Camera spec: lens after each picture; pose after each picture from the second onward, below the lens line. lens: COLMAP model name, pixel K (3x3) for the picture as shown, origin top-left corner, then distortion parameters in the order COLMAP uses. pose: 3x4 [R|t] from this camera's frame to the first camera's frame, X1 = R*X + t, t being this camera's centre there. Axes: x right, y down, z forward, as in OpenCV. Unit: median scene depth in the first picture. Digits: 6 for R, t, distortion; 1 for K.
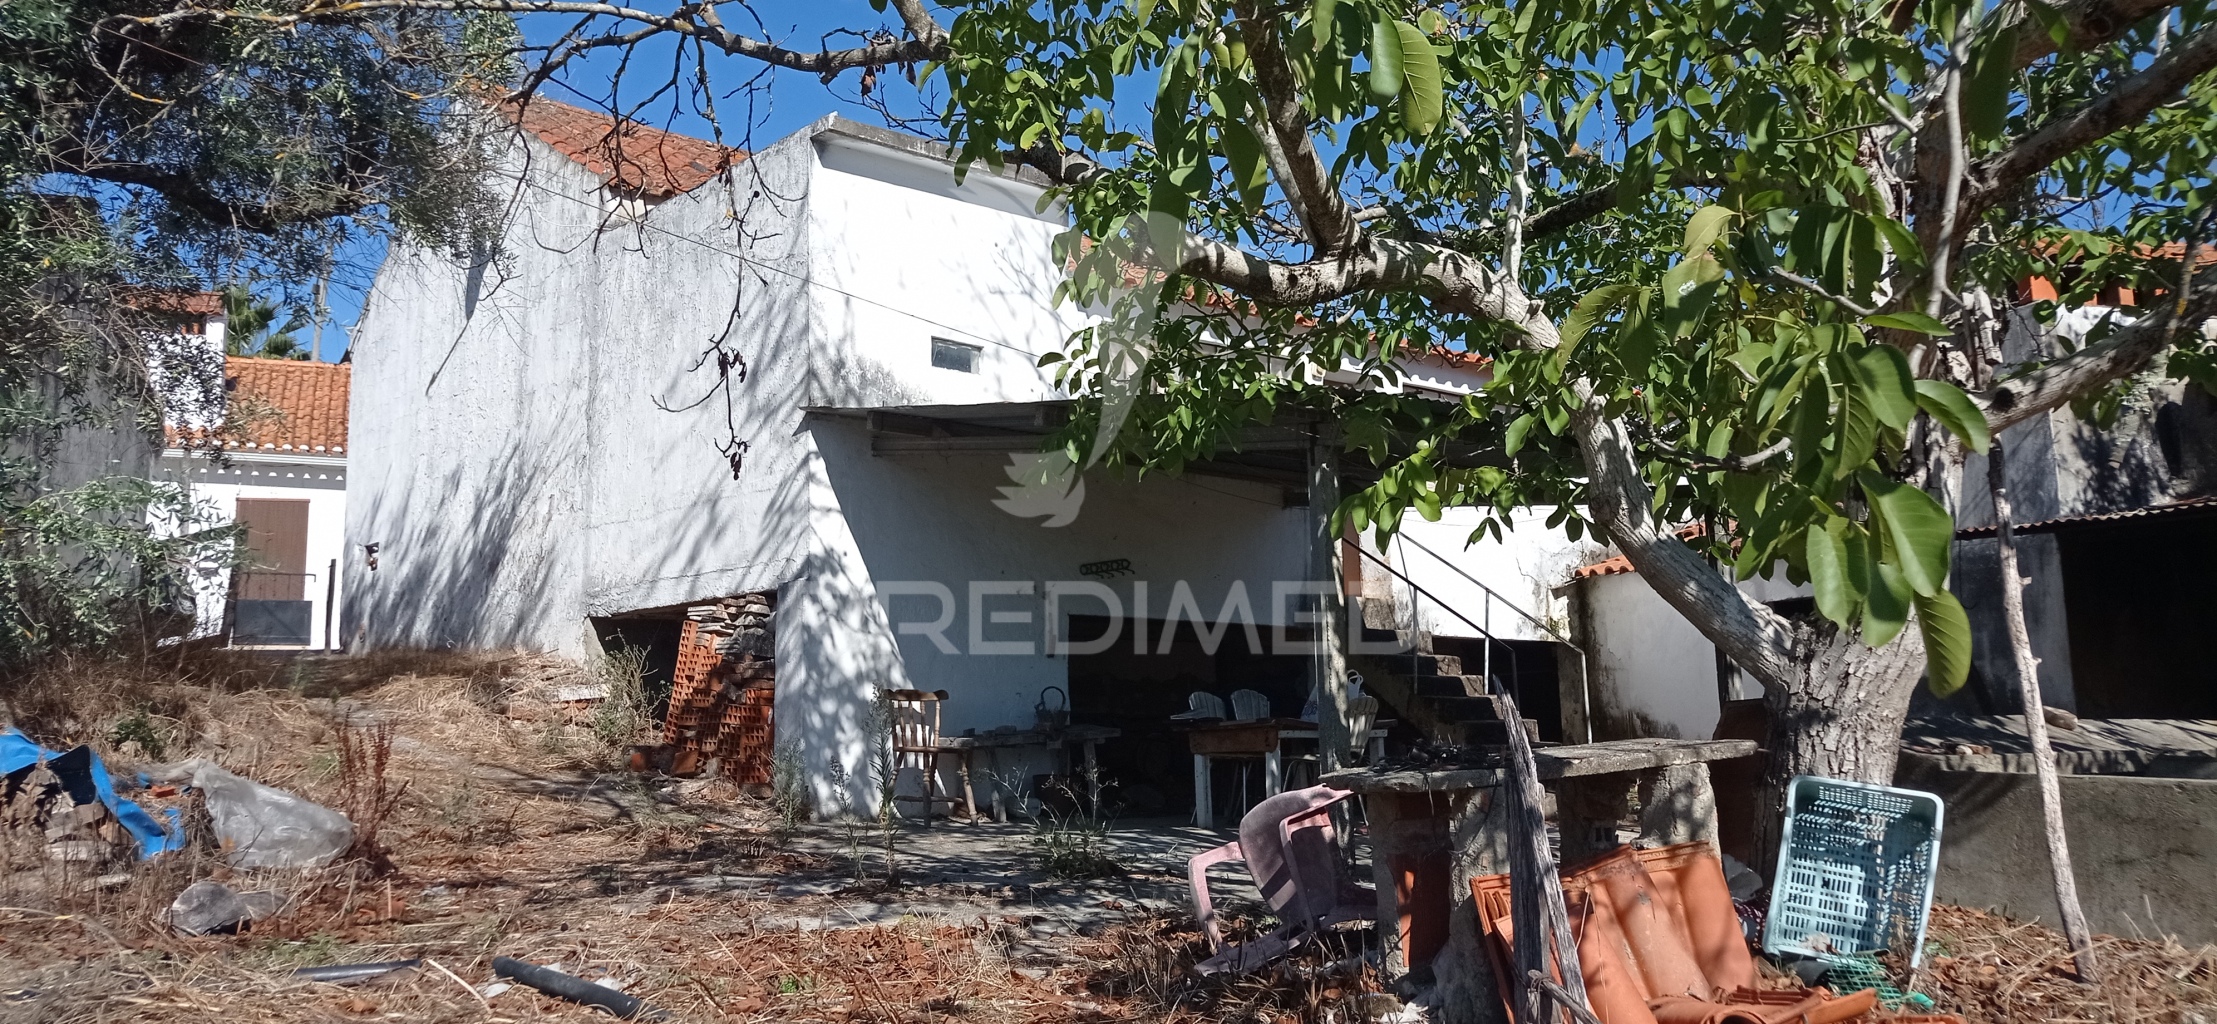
lens RADIAL K [[1658.0, 0, 1111.5], [0, 1658.0, 496.8], [0, 0, 1]] dist [0.110358, -0.178244]
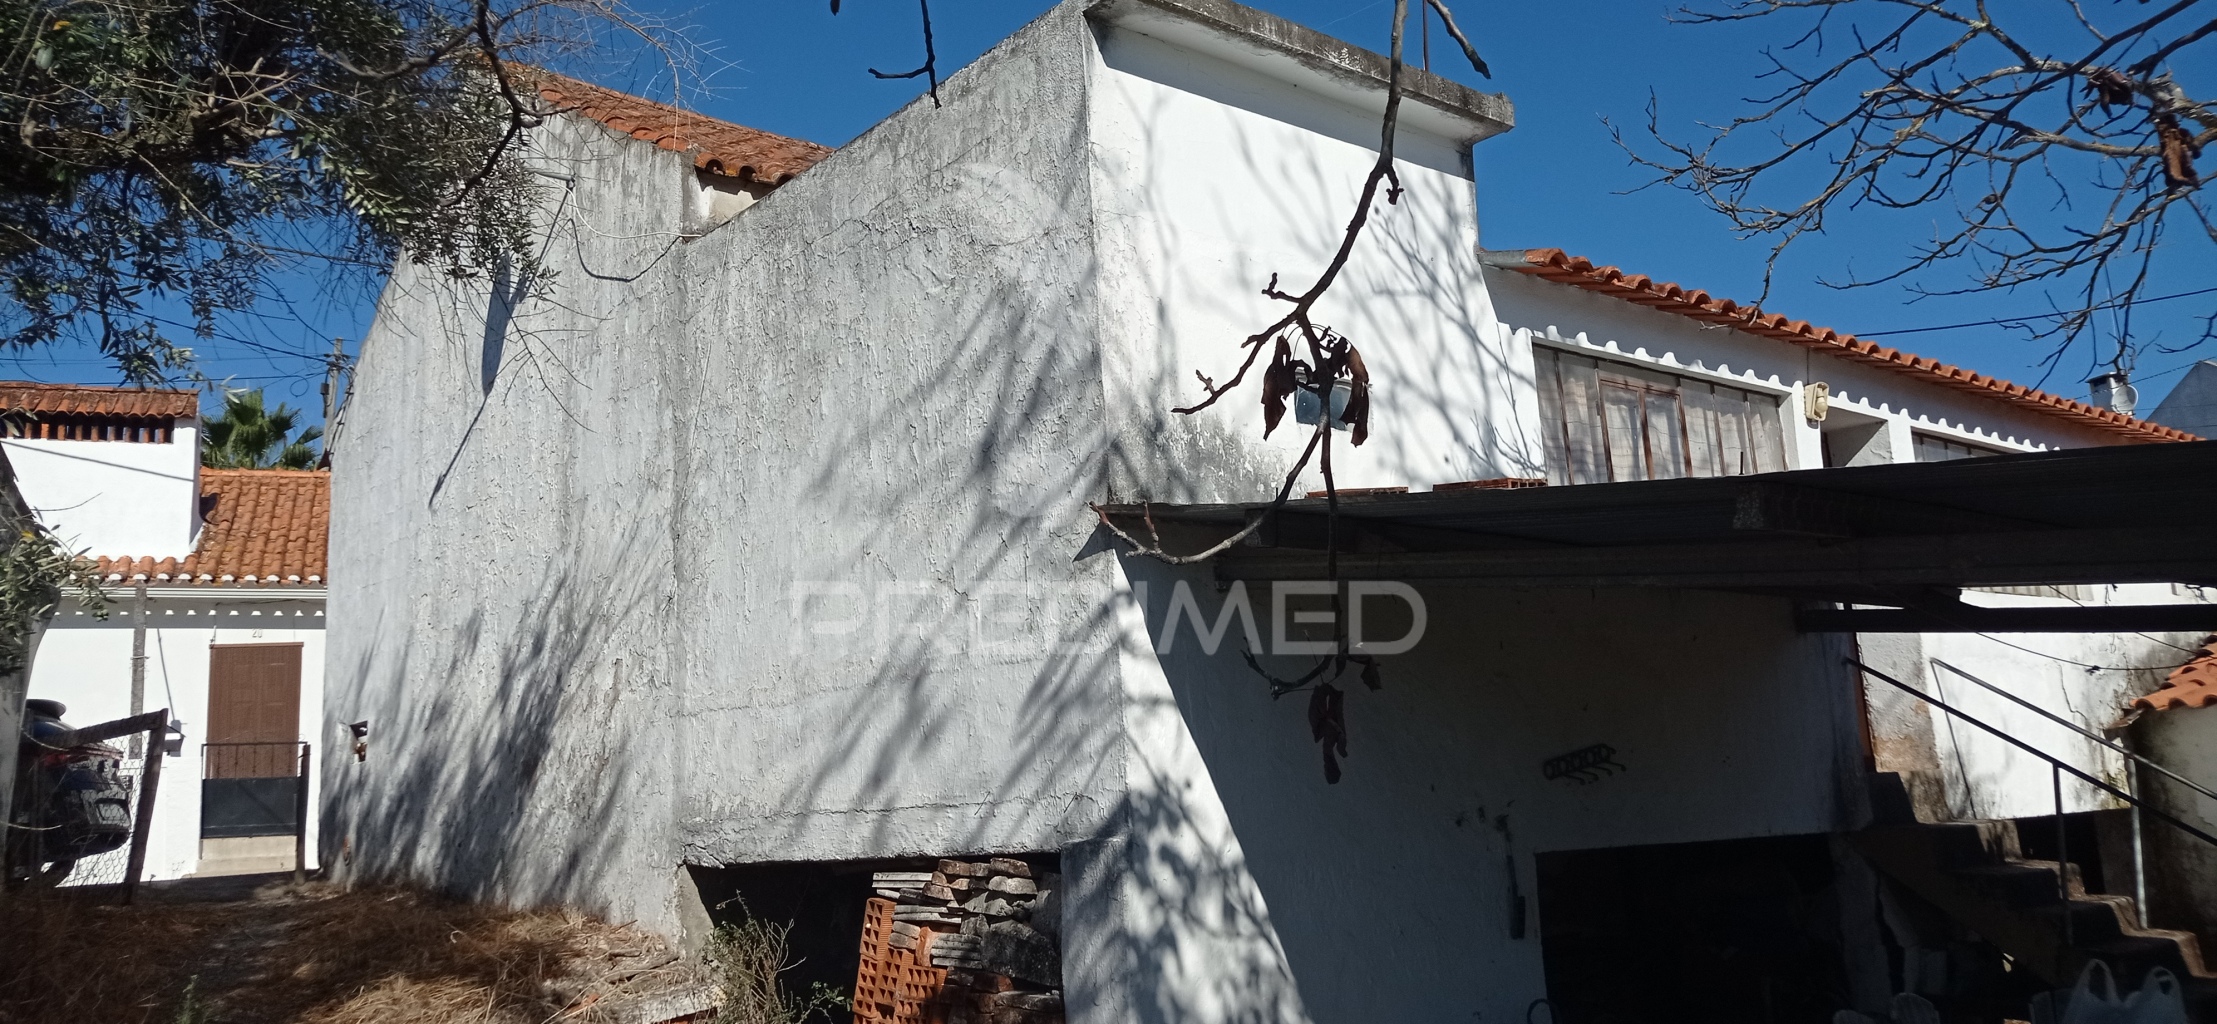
lens RADIAL K [[1635.3, 0, 1108.5], [0, 1635.3, 512.0], [0, 0, 1]] dist [0.083971, -0.121126]
pose [[0.999135, -0.037785, -0.017378, -0.146832], [0.037056, 0.998492, -0.040508, -0.026429], [0.018882, 0.039829, 0.999028, 0.408889]]
